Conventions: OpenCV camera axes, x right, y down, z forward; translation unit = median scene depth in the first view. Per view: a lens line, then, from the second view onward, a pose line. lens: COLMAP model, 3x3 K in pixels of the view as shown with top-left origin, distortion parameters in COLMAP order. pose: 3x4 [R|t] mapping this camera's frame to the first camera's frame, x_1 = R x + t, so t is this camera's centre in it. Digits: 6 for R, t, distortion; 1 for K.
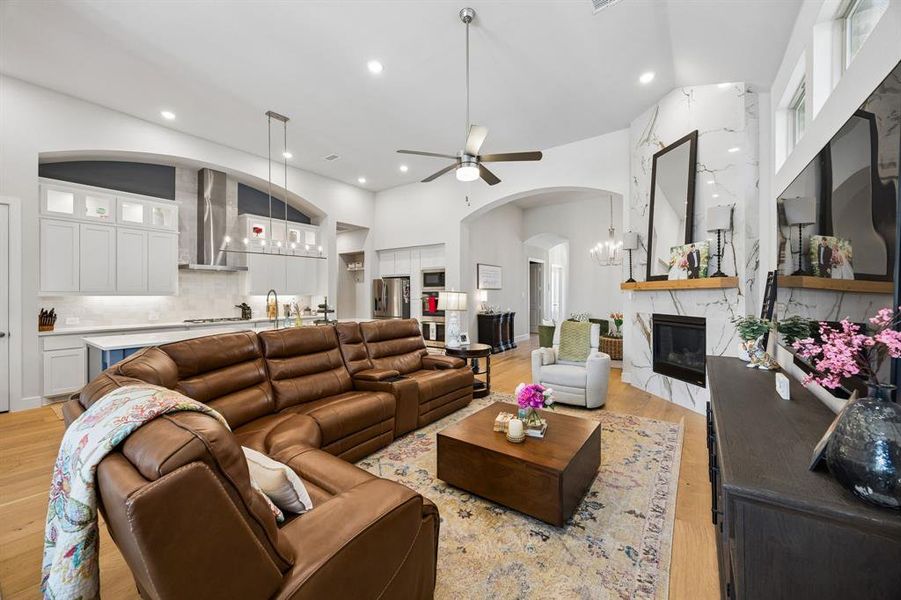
lens RADIAL K [[344.6, 0, 452.8], [0, 344.6, 296.6], [0, 0, 1]] dist [-0.000463, -0.000043]
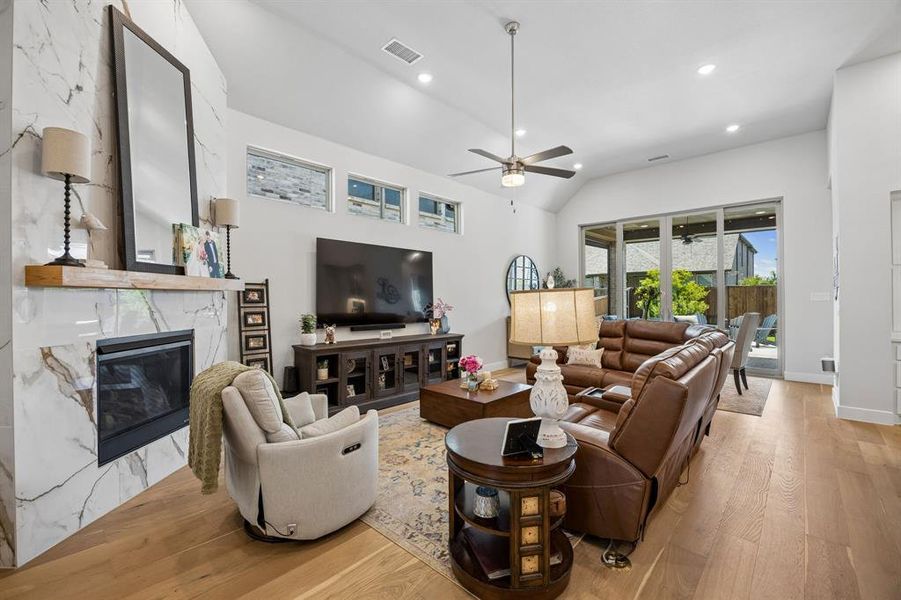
lens RADIAL K [[378.3, 0, 460.7], [0, 378.3, 298.8], [0, 0, 1]] dist [-0.016254, -0.000058]
pose [[-0.992392, 0.001999, 0.123101, 0.049459], [0.002997, 0.999964, 0.007927, -0.009597], [-0.123081, 0.008236, -0.992362, 1.625853]]
